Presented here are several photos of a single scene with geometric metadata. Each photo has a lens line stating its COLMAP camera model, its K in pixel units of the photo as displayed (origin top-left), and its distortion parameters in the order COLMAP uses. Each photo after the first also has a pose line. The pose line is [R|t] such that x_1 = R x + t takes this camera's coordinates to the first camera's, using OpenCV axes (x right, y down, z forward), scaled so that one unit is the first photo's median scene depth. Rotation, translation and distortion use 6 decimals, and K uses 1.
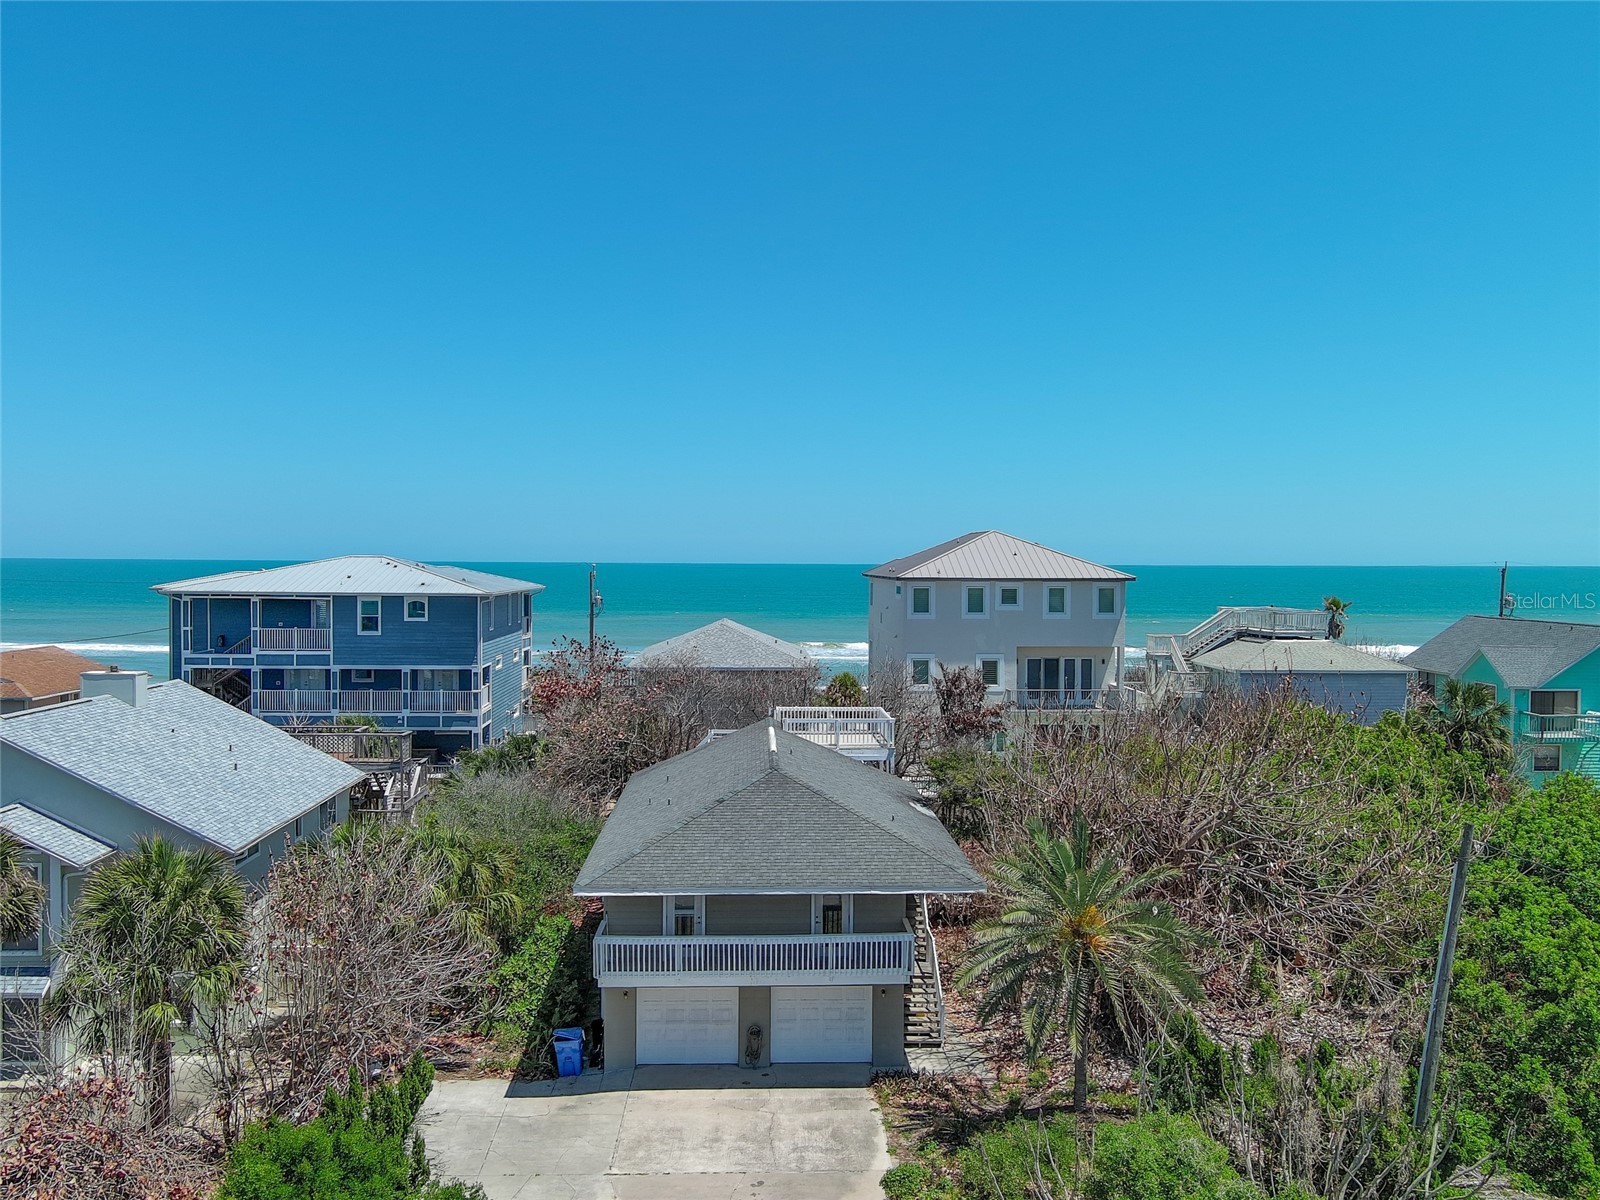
lens RADIAL K [[1338.5, 0, 807.4], [0, 1338.5, 587.5], [0, 0, 1]] dist [0.009854, -0.019356]
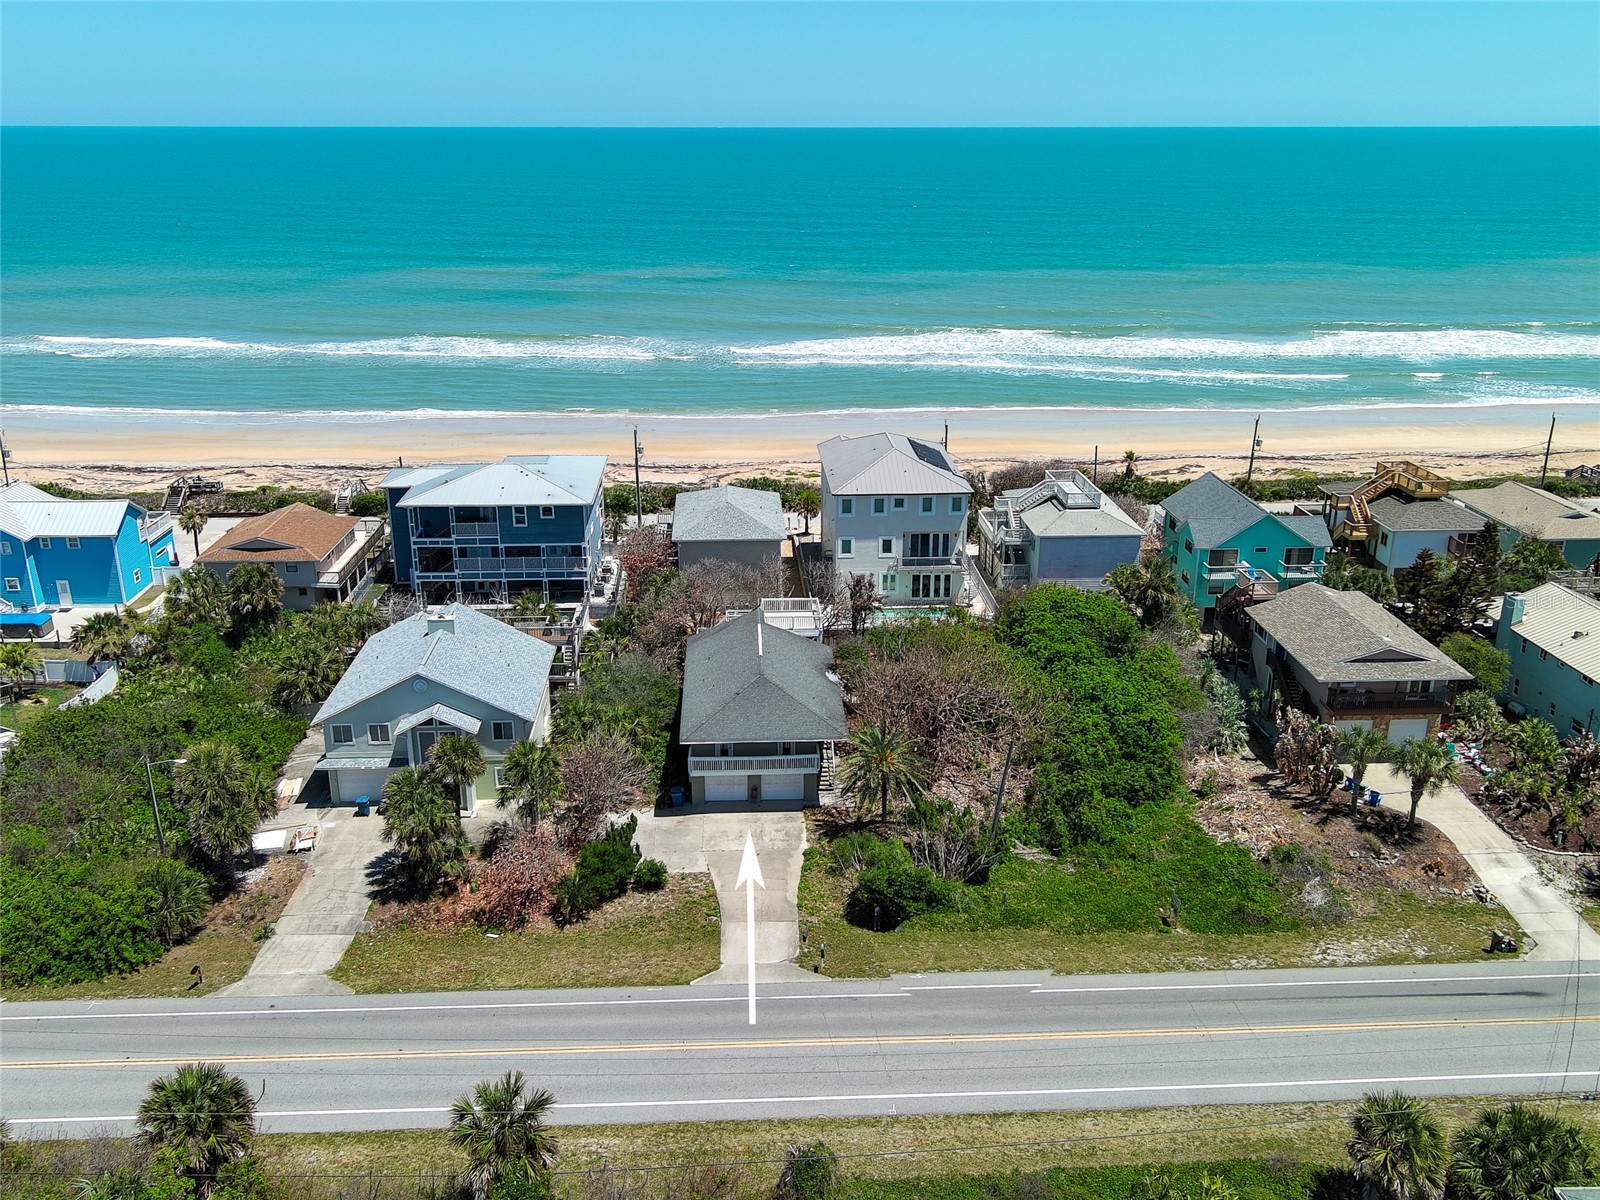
lens RADIAL K [[1338.5, 0, 799.4], [0, 1338.5, 606.4], [0, 0, 1]] dist [0.009854, -0.019356]
pose [[0.999973, -0.007167, 0.001734, 0.039669], [0.006271, 0.950262, 0.311389, -0.733301], [-0.003880, -0.311369, 0.950281, -1.189481]]
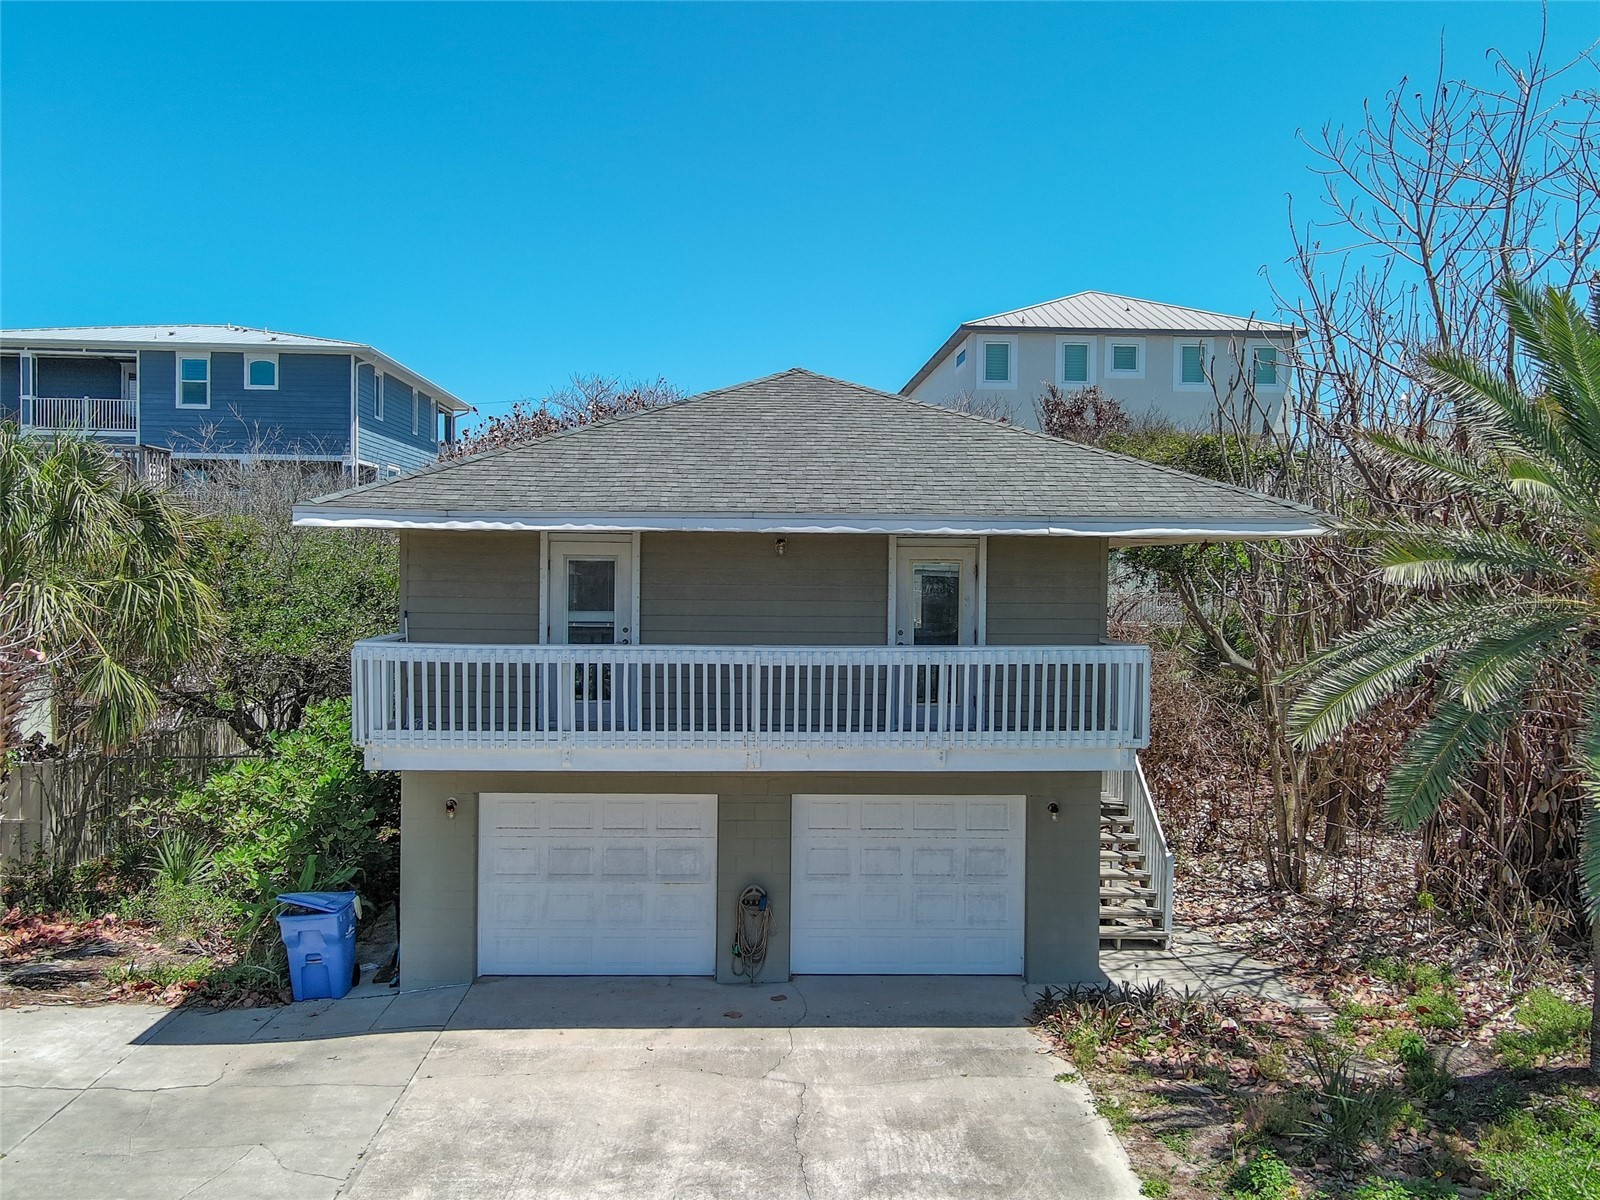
lens RADIAL K [[1338.5, 0, 803.1], [0, 1338.5, 592.0], [0, 0, 1]] dist [0.009854, -0.019356]
pose [[0.999989, 0.004610, -0.001208, -0.024010], [-0.004609, 0.999989, 0.000642, 0.236859], [0.001211, -0.000636, 0.999999, 0.581607]]
